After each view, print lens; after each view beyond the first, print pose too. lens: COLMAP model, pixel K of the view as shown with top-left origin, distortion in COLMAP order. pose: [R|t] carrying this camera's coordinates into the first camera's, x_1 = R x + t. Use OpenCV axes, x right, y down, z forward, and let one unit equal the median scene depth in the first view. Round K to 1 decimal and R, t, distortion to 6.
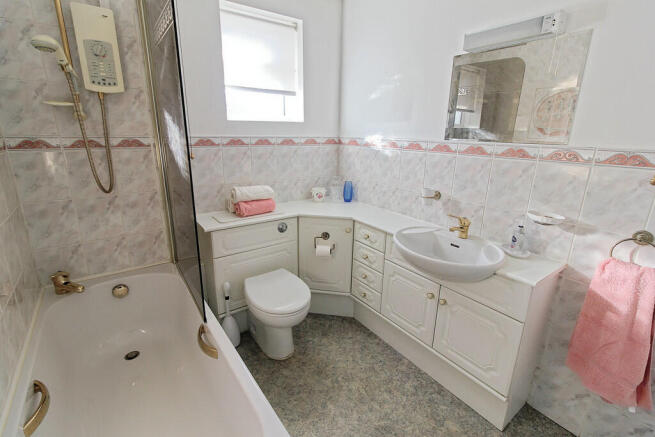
lens RADIAL K [[302.3, 0, 322.7], [0, 302.3, 214.9], [0, 0, 1]] dist [0.013433, -0.001418]
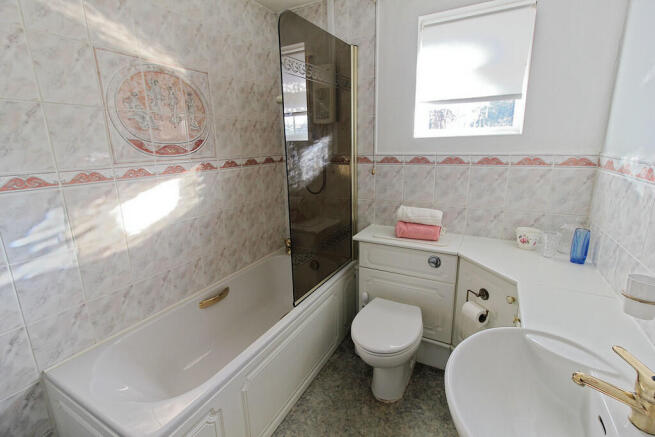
lens RADIAL K [[302.3, 0, 322.7], [0, 302.3, 218.4], [0, 0, 1]] dist [0.013433, -0.001418]
pose [[0.423478, 0.188651, -0.886046, 0.449570], [-0.228240, 0.968743, 0.097173, -0.084251], [0.876683, 0.161081, 0.453299, 0.326358]]
